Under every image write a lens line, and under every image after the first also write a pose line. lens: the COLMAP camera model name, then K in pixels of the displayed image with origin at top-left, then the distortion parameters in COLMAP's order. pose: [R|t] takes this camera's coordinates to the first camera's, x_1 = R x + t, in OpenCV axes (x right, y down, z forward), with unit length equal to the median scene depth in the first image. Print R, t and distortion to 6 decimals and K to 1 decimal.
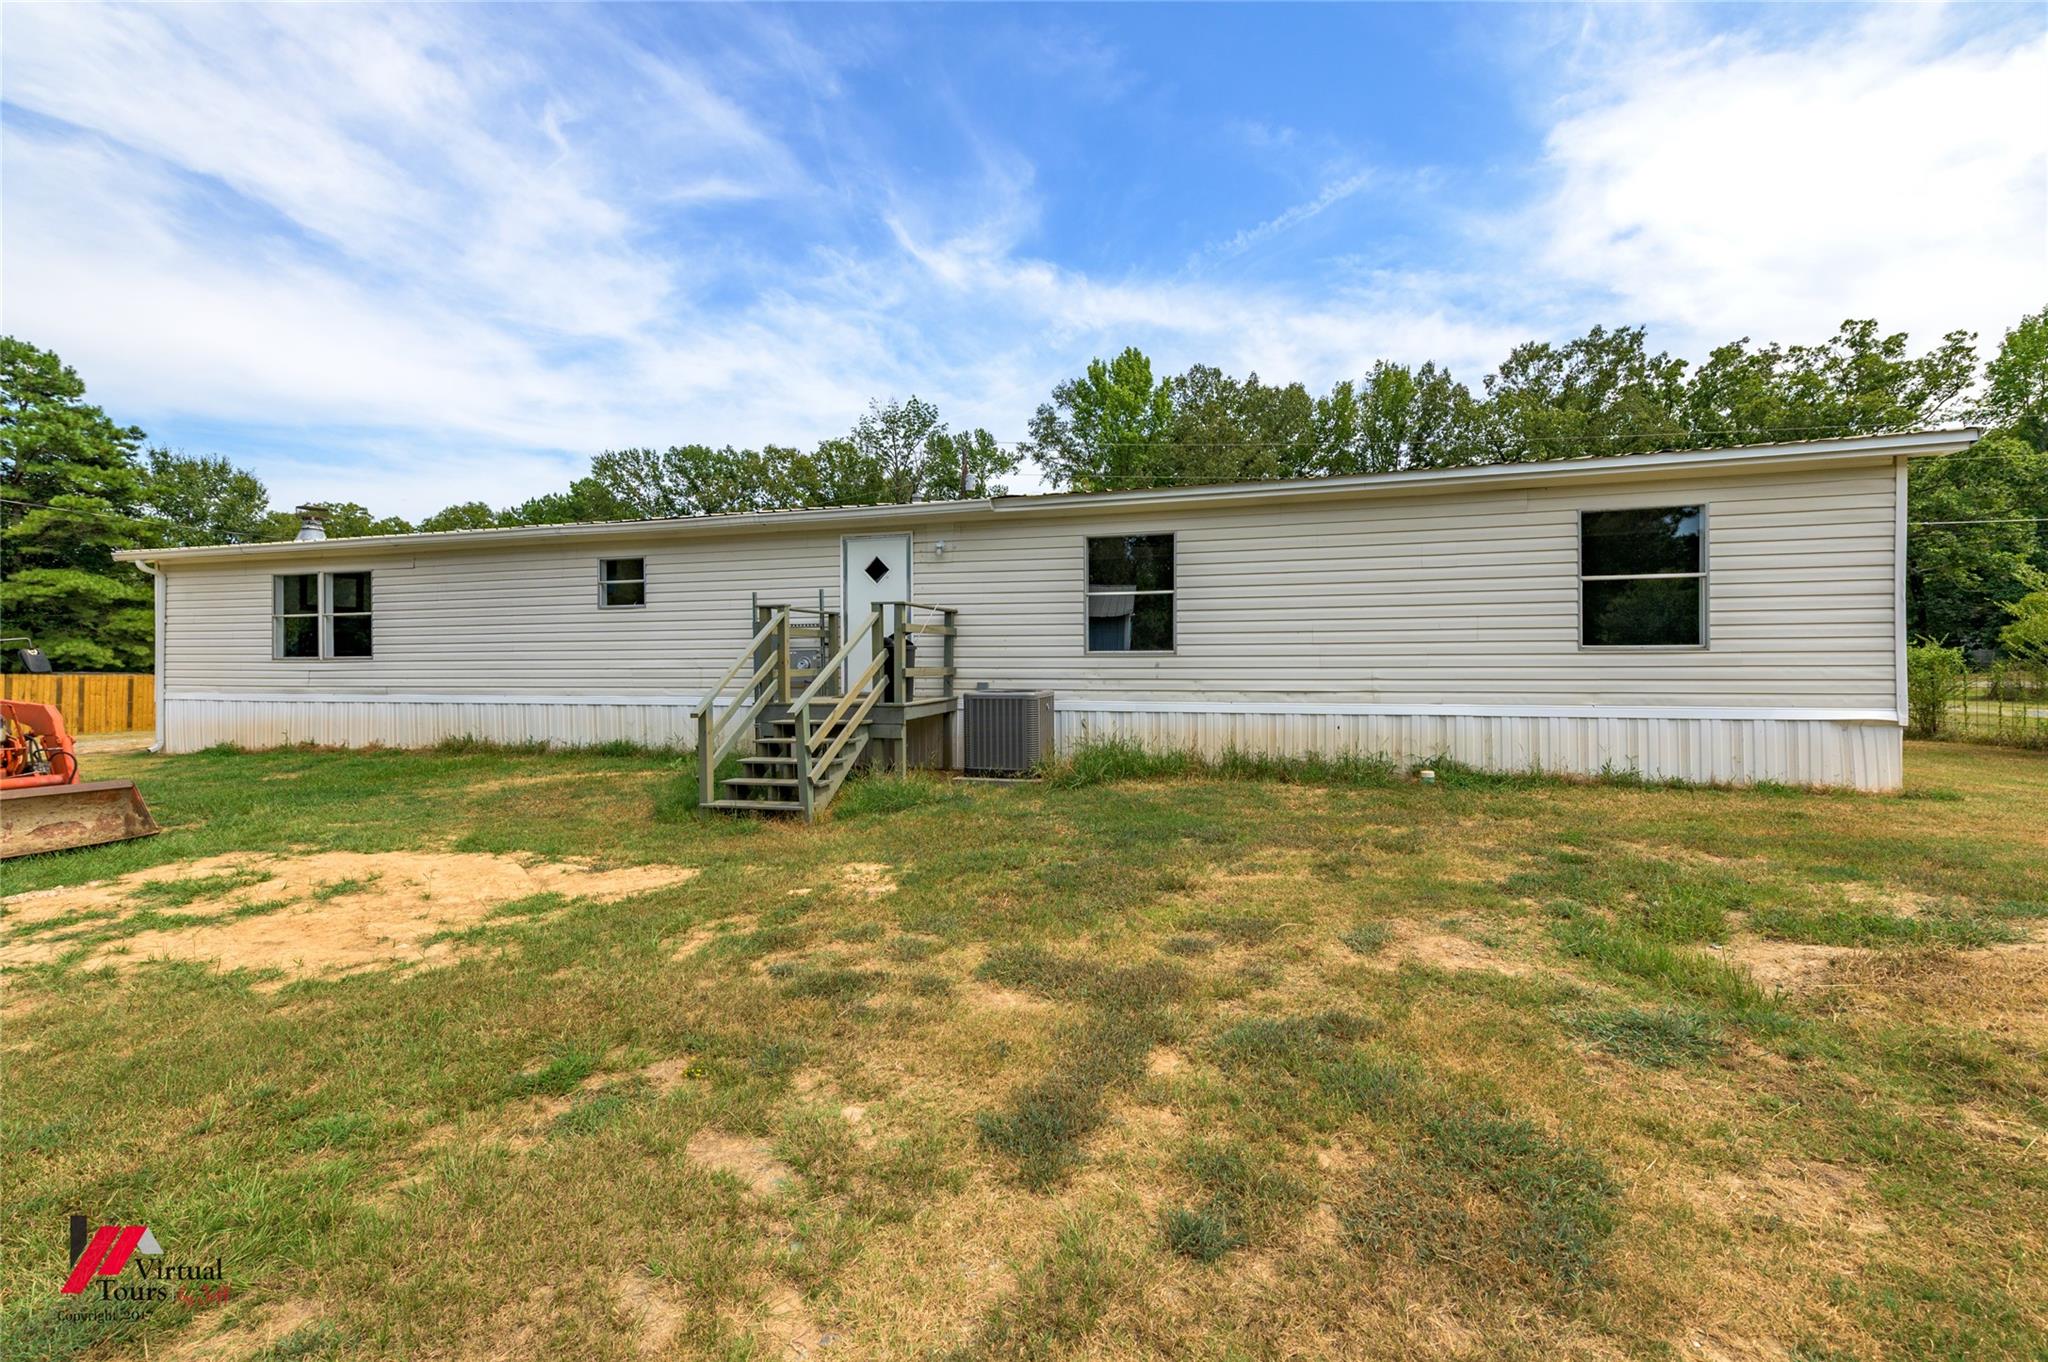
lens RADIAL K [[819.1, 0, 1024.0], [0, 819.1, 681.0], [0, 0, 1]] dist [0.001221, 0.000104]
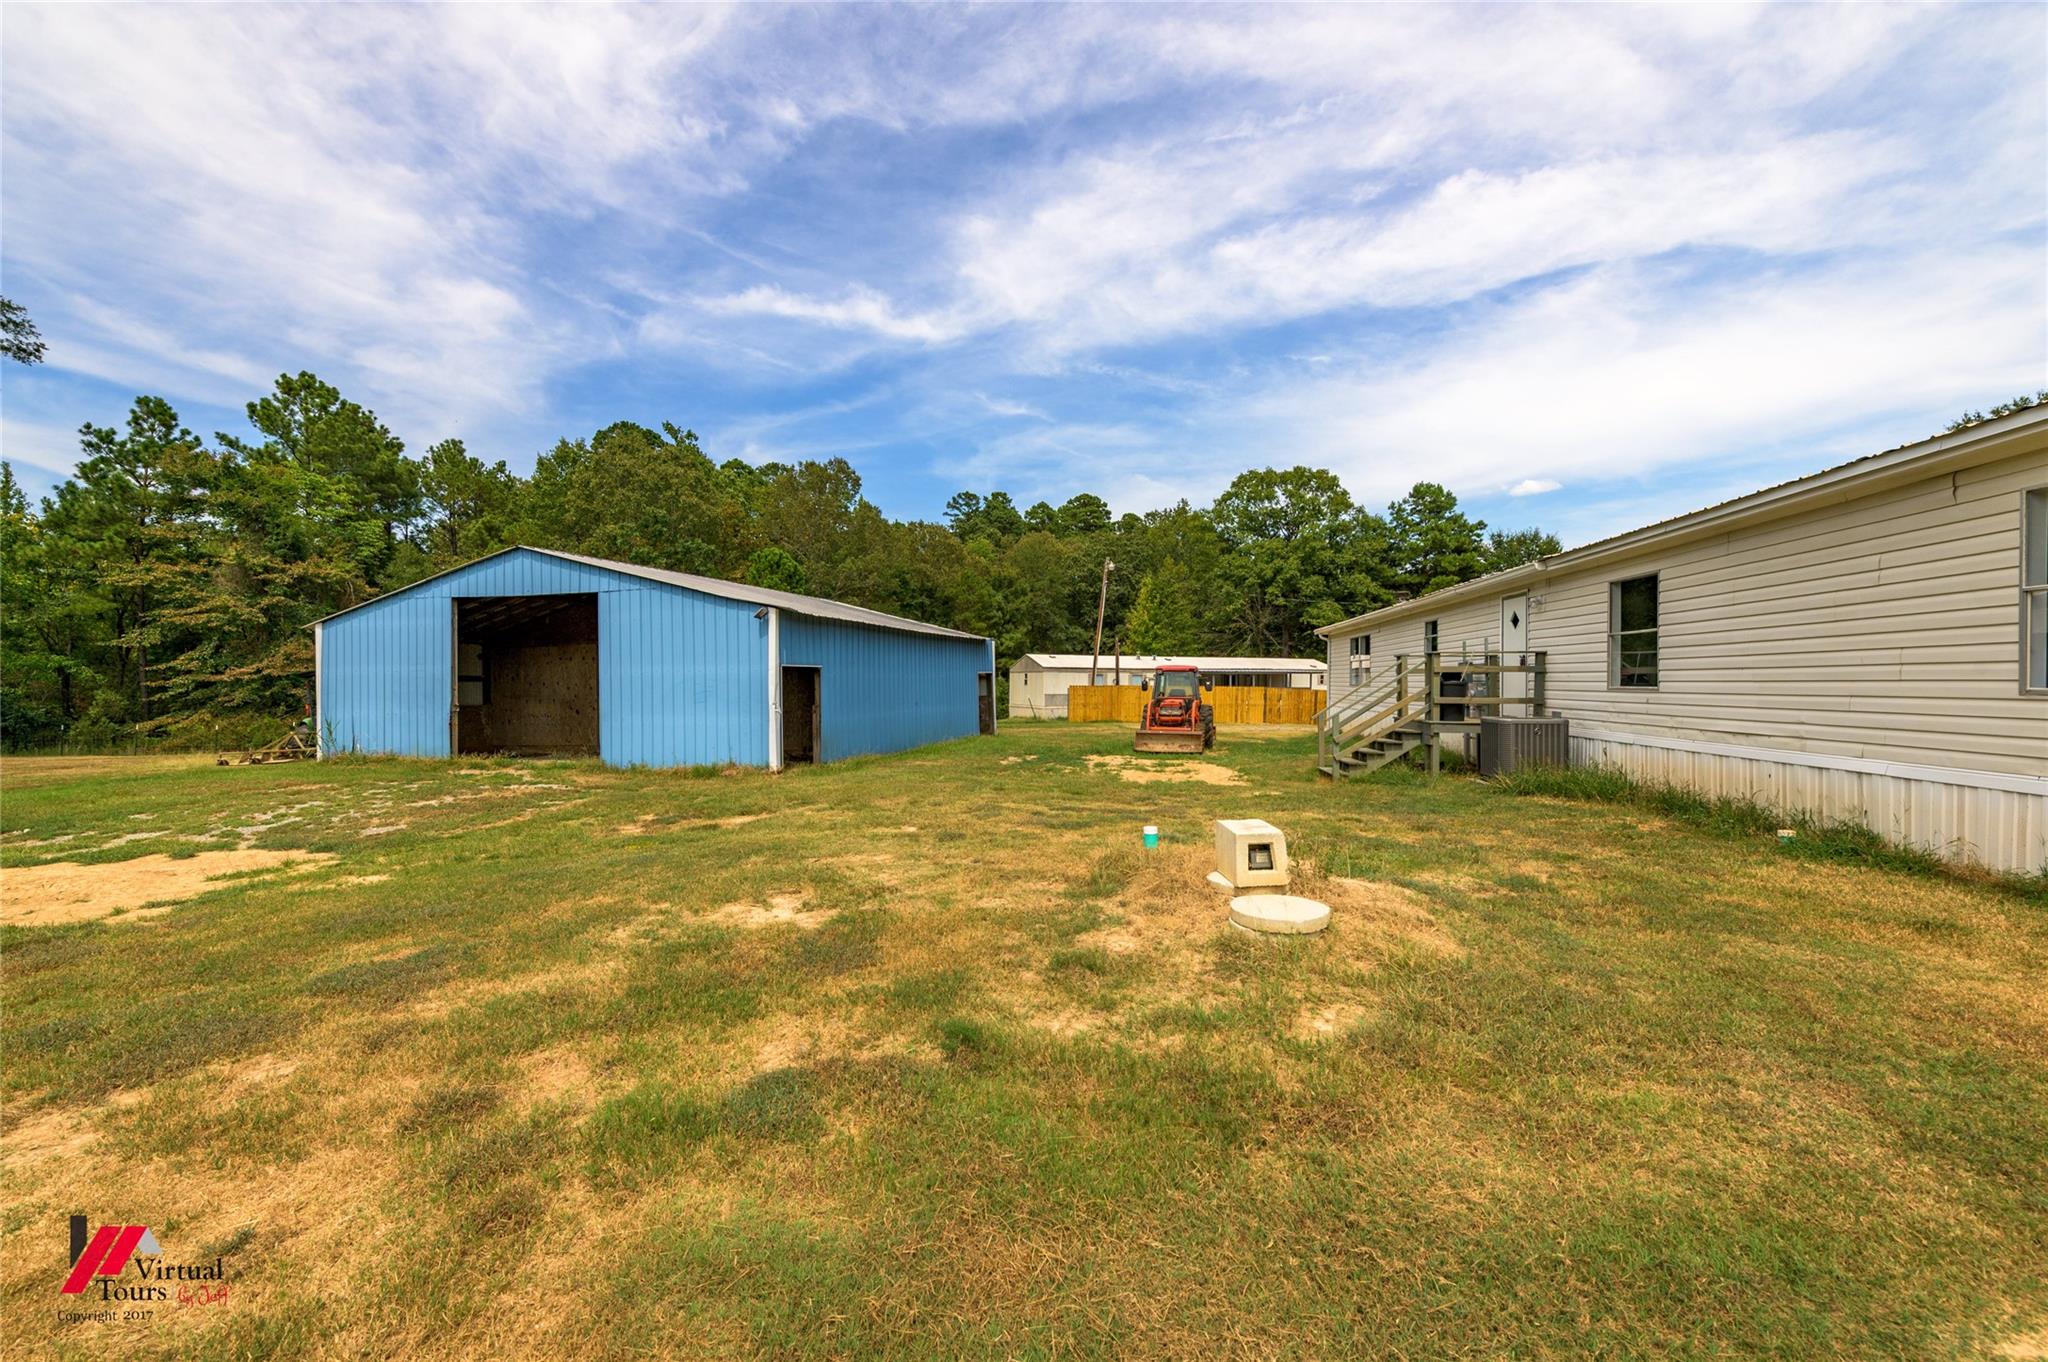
lens RADIAL K [[819.1, 0, 1024.0], [0, 819.1, 681.0], [0, 0, 1]] dist [0.001221, 0.000104]
pose [[0.135349, 0.004897, -0.990786, 1.021492], [-0.030278, 0.999541, 0.000804, -0.019722], [0.990335, 0.029890, 0.135435, 0.069306]]
